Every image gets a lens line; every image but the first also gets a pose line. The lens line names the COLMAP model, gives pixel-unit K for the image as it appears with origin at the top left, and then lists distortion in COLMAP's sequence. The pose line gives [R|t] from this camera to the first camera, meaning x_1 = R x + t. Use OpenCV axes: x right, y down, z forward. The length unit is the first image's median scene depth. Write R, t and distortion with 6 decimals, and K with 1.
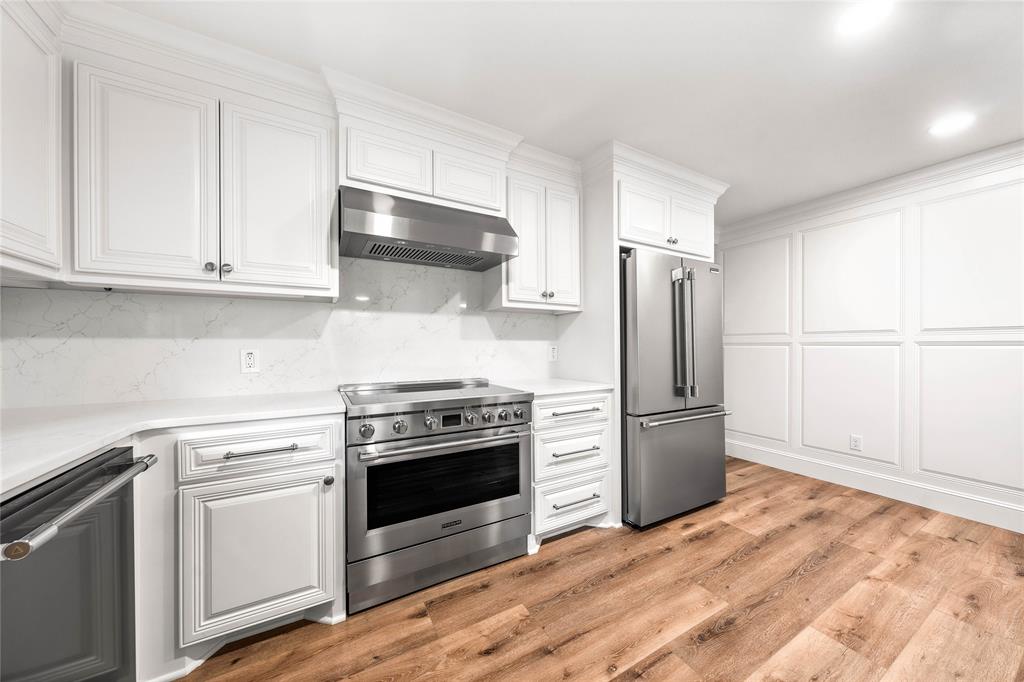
lens RADIAL K [[347.6, 0, 507.5], [0, 347.6, 346.0], [0, 0, 1]] dist [-0.003822, 0.000587]
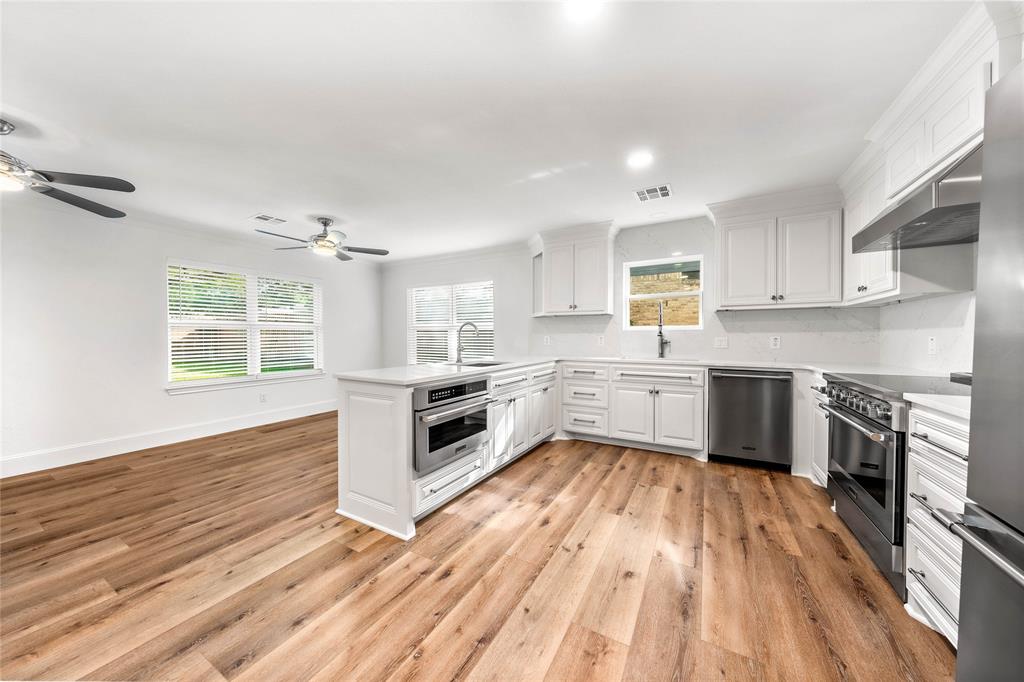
lens RADIAL K [[347.6, 0, 506.3], [0, 347.6, 339.9], [0, 0, 1]] dist [-0.003822, 0.000587]
pose [[-0.857000, 0.009107, -0.515235, 1.245503], [0.003121, 0.999917, 0.012482, 0.002478], [0.515306, 0.009089, -0.856958, 1.243124]]
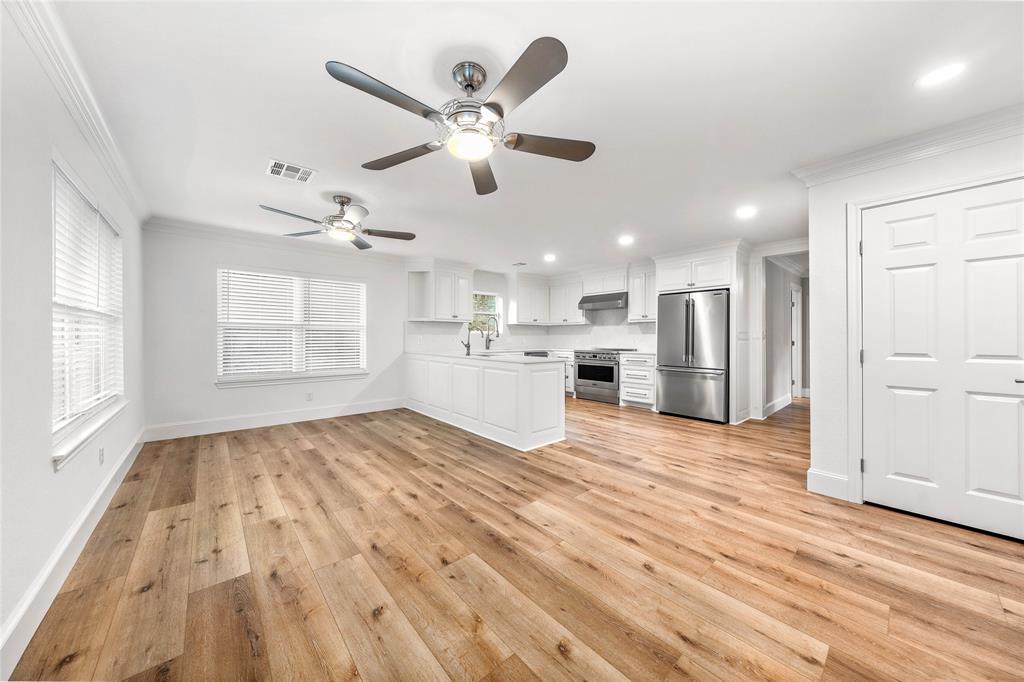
lens RADIAL K [[347.6, 0, 510.5], [0, 347.6, 337.0], [0, 0, 1]] dist [-0.003822, 0.000587]
pose [[0.207745, 0.000000, -0.978183, 2.952527], [-0.003467, 0.999994, -0.000736, 0.011095], [0.978177, 0.003544, 0.207744, -0.585825]]
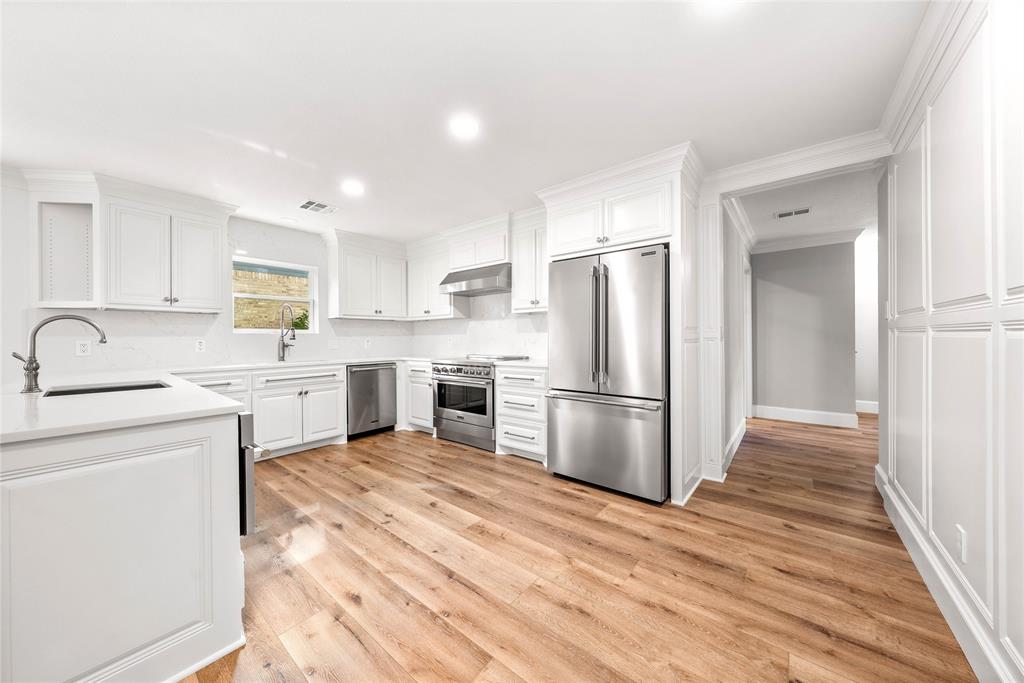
lens RADIAL K [[347.6, 0, 514.7], [0, 347.6, 338.4], [0, 0, 1]] dist [-0.003822, 0.000587]
pose [[0.382999, 0.000229, -0.923749, 1.830184], [0.006068, 0.999978, 0.002764, 0.004049], [0.923729, -0.006664, 0.382989, 0.425358]]
